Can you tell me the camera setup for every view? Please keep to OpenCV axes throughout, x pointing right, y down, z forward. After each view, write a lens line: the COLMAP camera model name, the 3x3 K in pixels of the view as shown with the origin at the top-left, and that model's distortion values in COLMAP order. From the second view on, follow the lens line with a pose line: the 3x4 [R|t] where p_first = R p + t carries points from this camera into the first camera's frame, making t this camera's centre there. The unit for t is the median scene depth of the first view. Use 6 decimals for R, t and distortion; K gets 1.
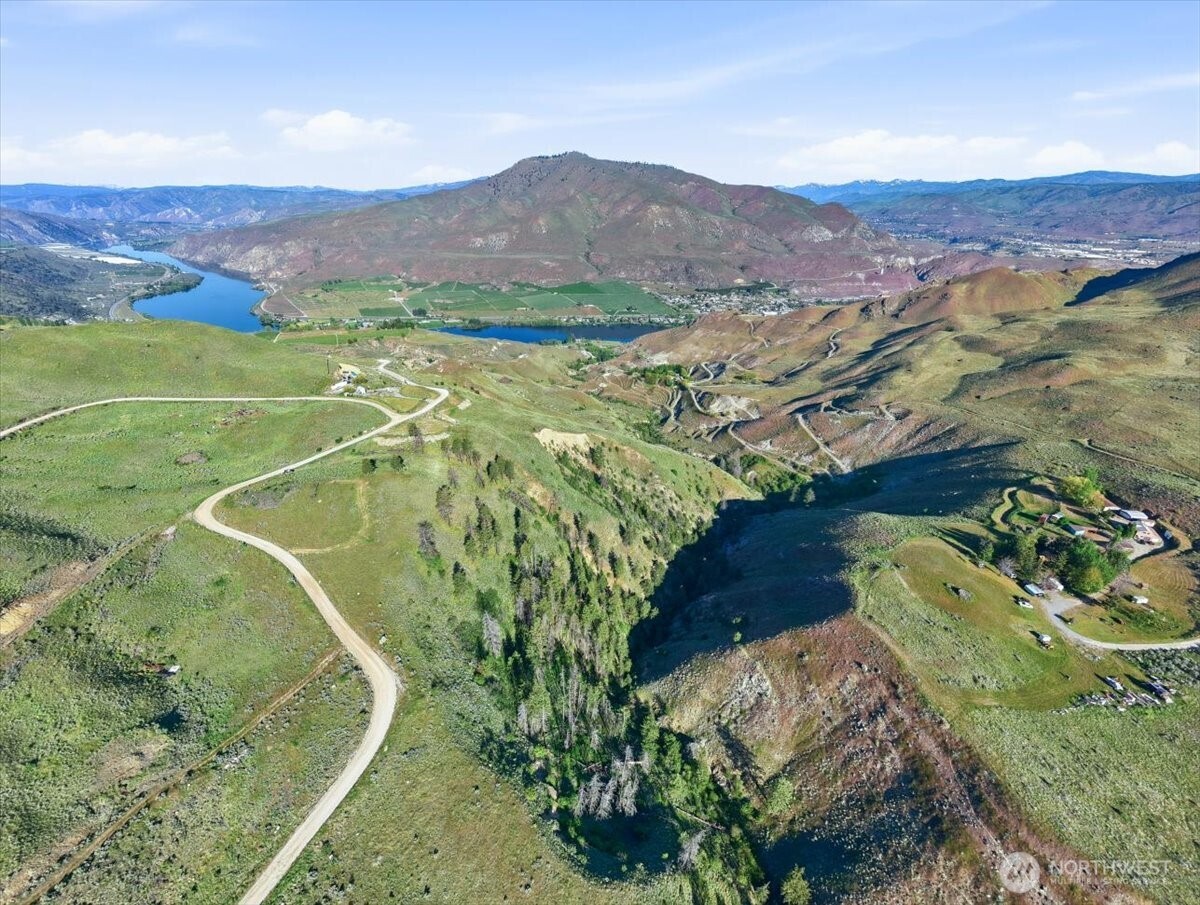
lens RADIAL K [[488.5, 0, 600.0], [0, 488.5, 452.5], [0, 0, 1]] dist [0.002780, 0.000620]
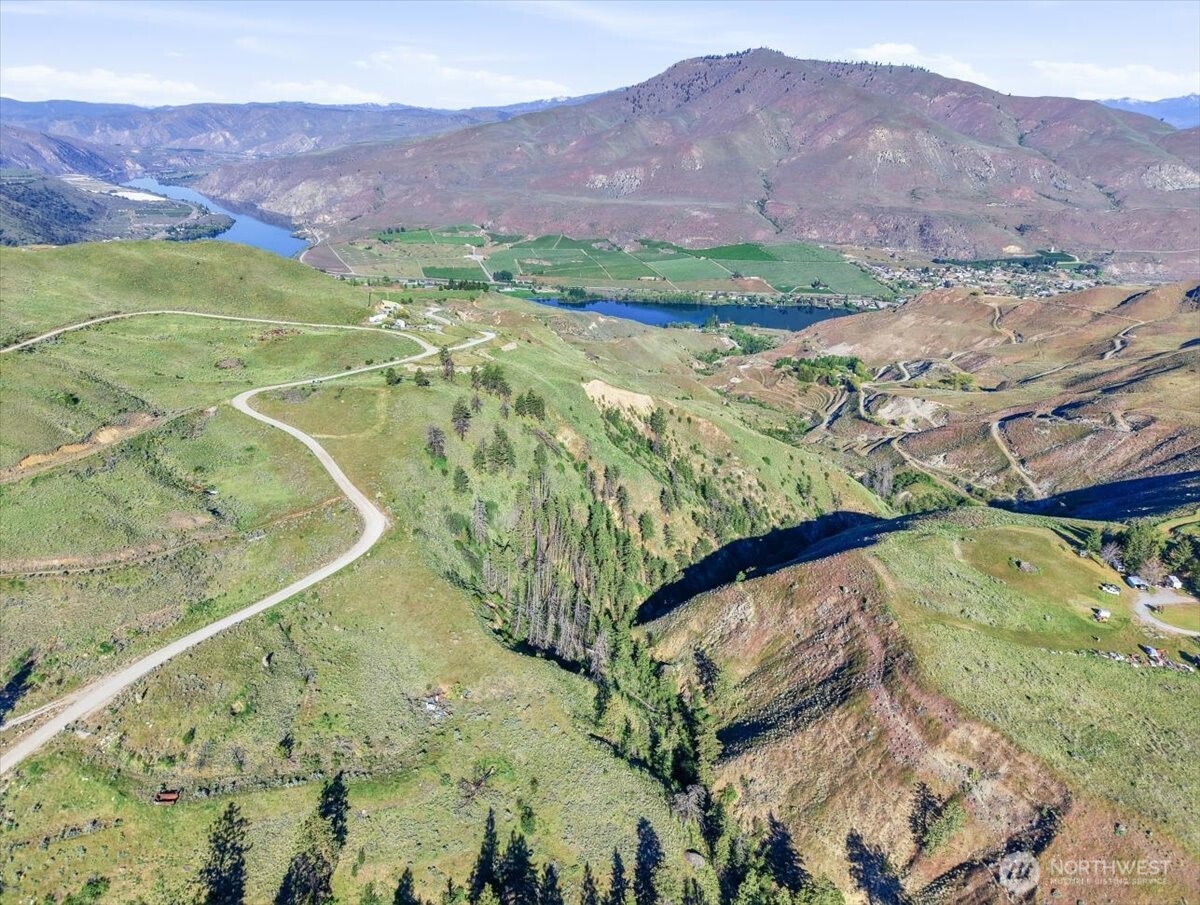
lens RADIAL K [[808.8, 0, 597.2], [0, 808.8, 453.8], [0, 0, 1]] dist [0.038753, -0.050298]
pose [[0.970454, 0.092535, -0.222836, 0.190481], [-0.112028, 0.990759, -0.076461, 0.167505], [0.213701, 0.099166, 0.971853, -0.299877]]
